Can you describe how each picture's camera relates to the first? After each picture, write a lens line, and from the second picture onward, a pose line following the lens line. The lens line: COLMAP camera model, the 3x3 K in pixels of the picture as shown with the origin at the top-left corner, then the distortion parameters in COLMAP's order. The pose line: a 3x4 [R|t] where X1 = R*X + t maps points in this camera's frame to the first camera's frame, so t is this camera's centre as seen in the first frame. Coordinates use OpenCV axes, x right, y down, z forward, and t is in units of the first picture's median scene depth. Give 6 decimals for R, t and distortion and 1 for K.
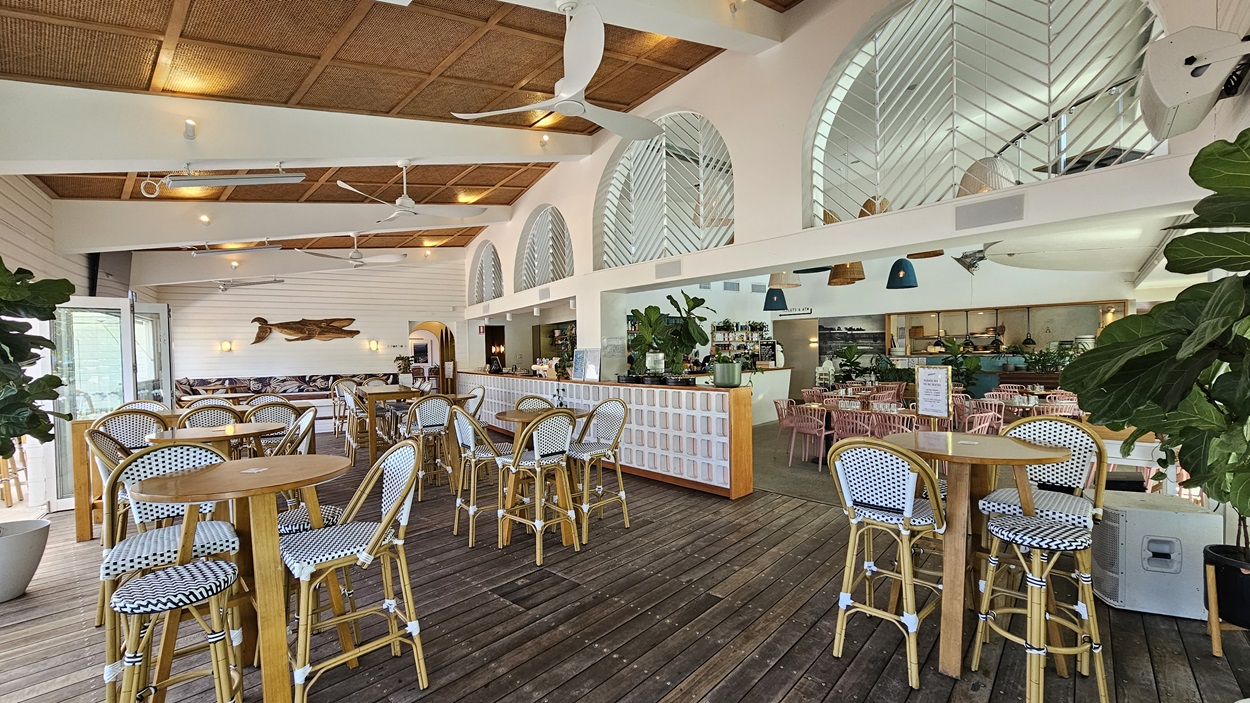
lens RADIAL K [[510.6, 0, 618.8], [0, 510.6, 361.2], [0, 0, 1]] dist [-0.001812, -0.000225]
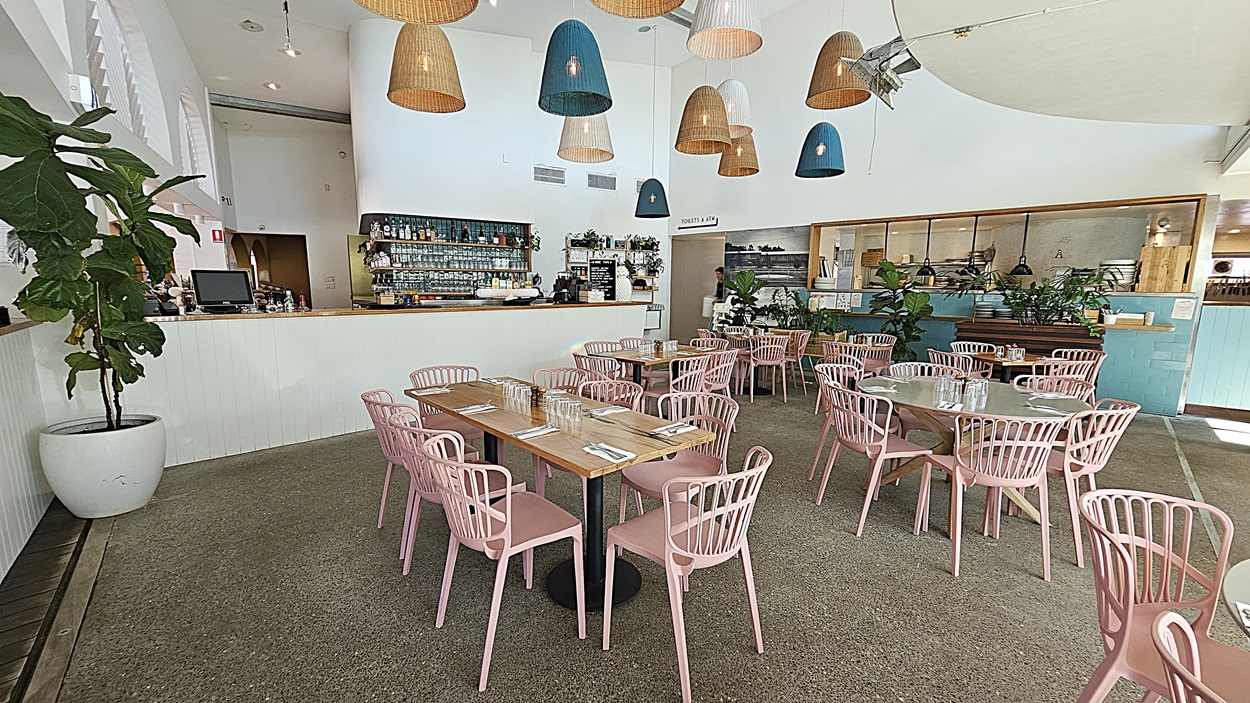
lens RADIAL K [[510.6, 0, 618.8], [0, 510.6, 361.2], [0, 0, 1]] dist [-0.001812, -0.000225]
pose [[0.999344, 0.029458, -0.021046, 0.286797], [-0.026463, 0.991072, 0.130673, 0.001992], [0.024707, -0.130031, 0.991202, 0.313783]]
